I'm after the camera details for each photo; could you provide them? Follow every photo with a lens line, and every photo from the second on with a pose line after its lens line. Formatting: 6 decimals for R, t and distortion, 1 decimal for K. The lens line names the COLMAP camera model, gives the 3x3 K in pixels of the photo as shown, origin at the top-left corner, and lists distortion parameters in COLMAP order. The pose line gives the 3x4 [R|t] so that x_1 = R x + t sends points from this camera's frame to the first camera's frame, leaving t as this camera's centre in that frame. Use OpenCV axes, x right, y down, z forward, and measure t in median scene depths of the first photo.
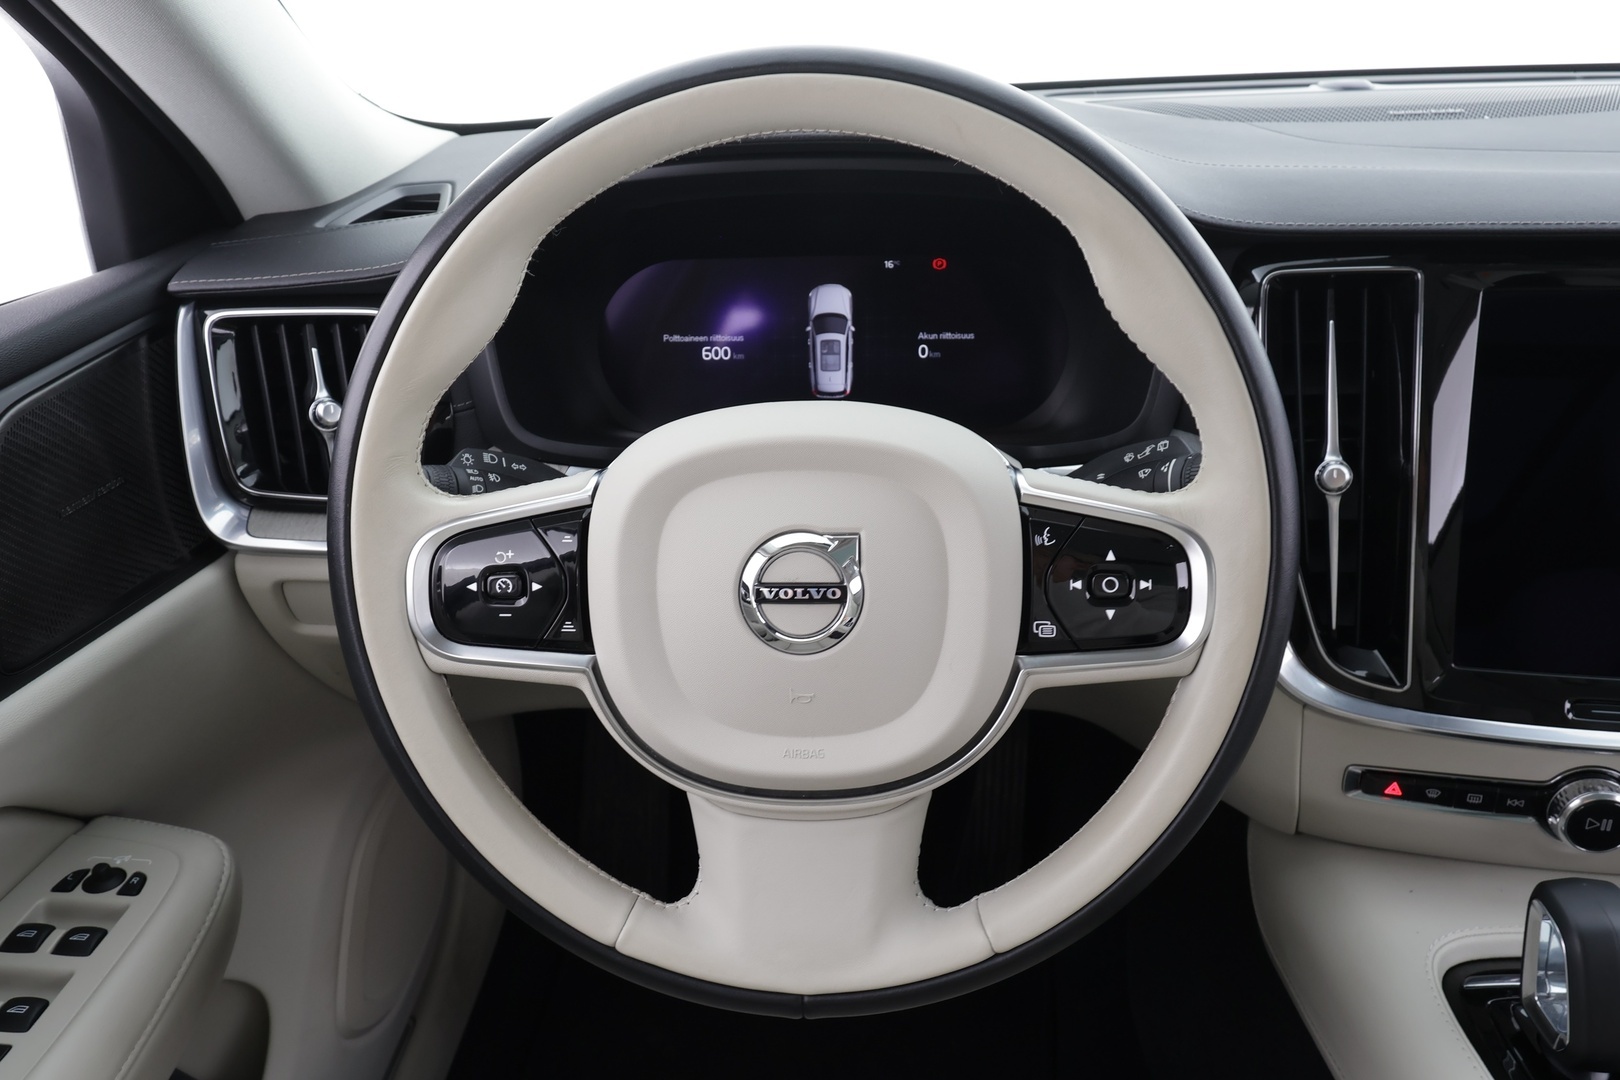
lens RADIAL K [[1169.4, 0, 810.0], [0, 1169.4, 540.0], [0, 0, 1]] dist [-0.002780, 0.000166]
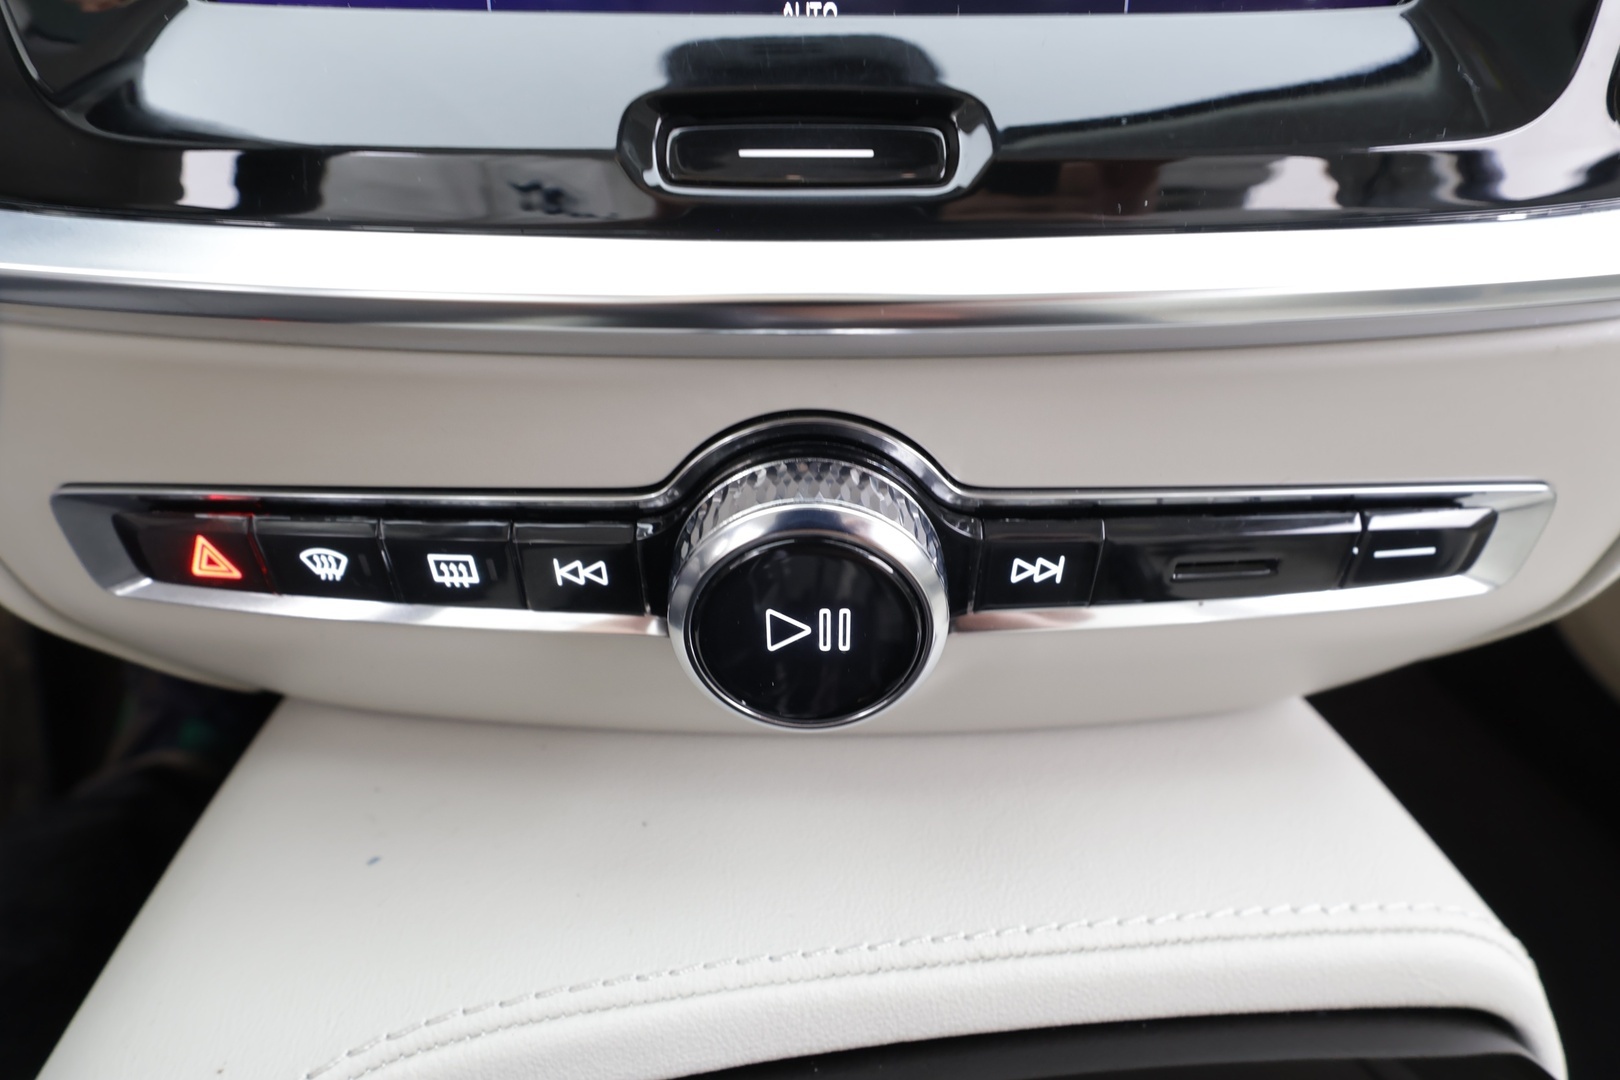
lens RADIAL K [[842.6, 0, 742.8], [0, 842.6, 534.0], [0, 0, 1]] dist [0.001129, 0.048591]
pose [[0.983144, -0.073458, 0.167424, 0.652279], [0.048213, 0.987487, 0.150147, 0.200985], [-0.176359, -0.139544, 0.974384, 0.853471]]
